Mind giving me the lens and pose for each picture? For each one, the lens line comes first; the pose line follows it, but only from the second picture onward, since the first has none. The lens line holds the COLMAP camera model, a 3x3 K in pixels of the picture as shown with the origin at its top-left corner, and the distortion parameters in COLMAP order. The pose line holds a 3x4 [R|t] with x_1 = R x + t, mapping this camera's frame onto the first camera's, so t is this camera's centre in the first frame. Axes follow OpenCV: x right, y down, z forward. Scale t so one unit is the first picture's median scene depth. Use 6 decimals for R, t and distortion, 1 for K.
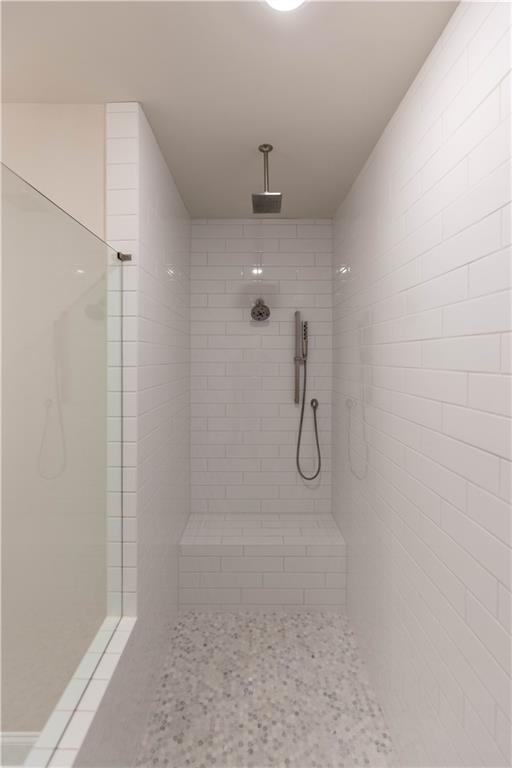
lens RADIAL K [[353.3, 0, 255.9], [0, 353.3, 358.6], [0, 0, 1]] dist [0.000938, 0.000047]
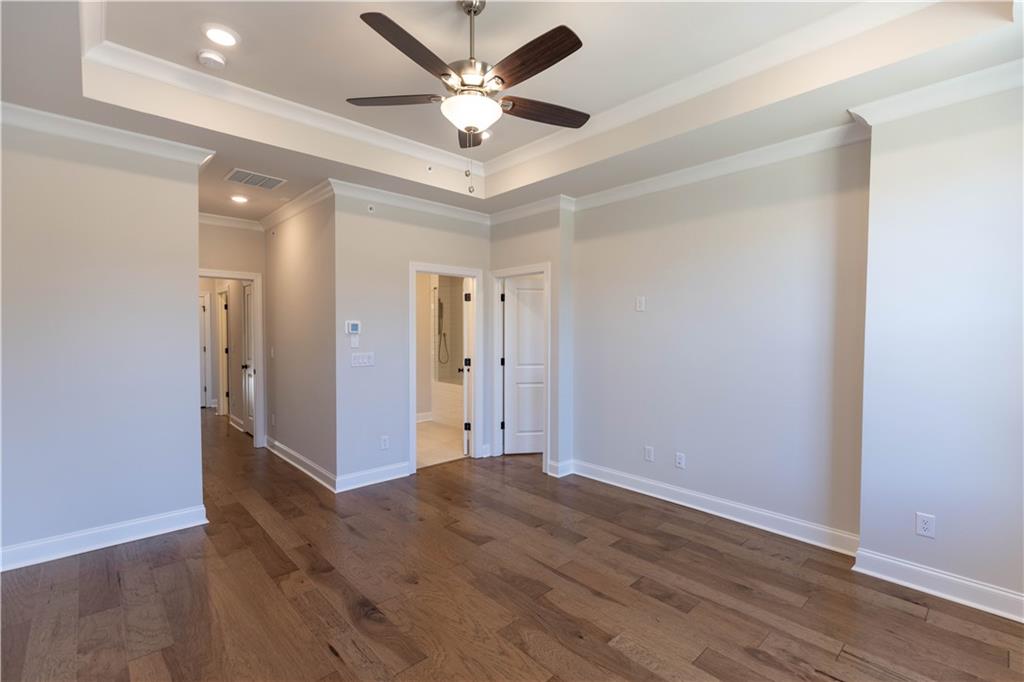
lens RADIAL K [[461.2, 0, 506.7], [0, 461.2, 340.7], [0, 0, 1]] dist [0.001393, 0.000129]
pose [[0.752939, -0.016723, 0.657877, -1.699686], [0.001286, 0.999713, 0.023941, 0.092349], [-0.658089, -0.017180, 0.752744, -1.816476]]
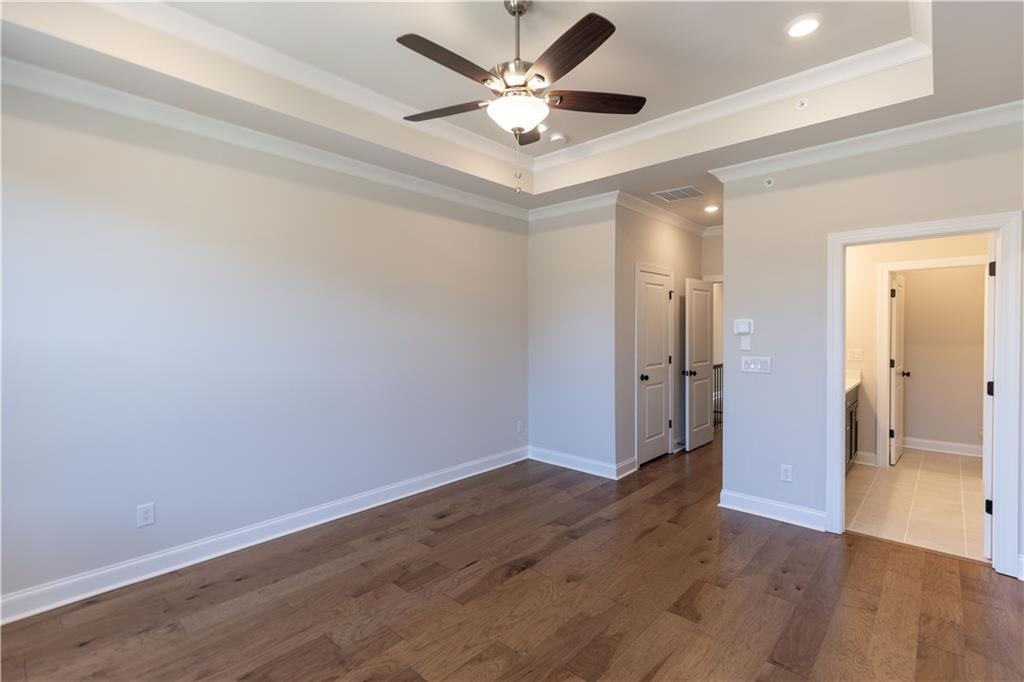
lens RADIAL K [[464.3, 0, 523.6], [0, 464.3, 335.6], [0, 0, 1]] dist [0.001475, -0.000364]
pose [[0.732383, 0.004325, -0.680879, -0.587427], [0.003962, 0.999936, 0.010613, 0.092446], [0.680881, -0.010471, 0.732319, -1.748488]]
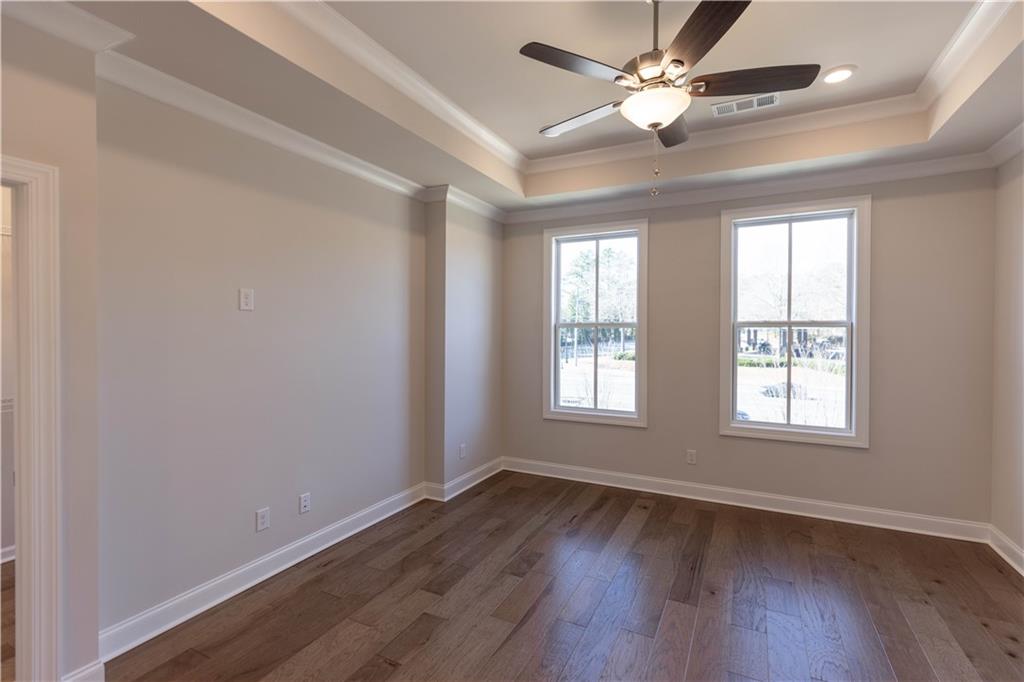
lens RADIAL K [[471.1, 0, 509.6], [0, 471.1, 338.0], [0, 0, 1]] dist [0.000938, 0.000047]
pose [[-0.885194, -0.014023, 0.465011, -1.337388], [-0.006648, 0.999825, 0.017495, 0.069377], [-0.465175, 0.012396, -0.885132, -0.306208]]
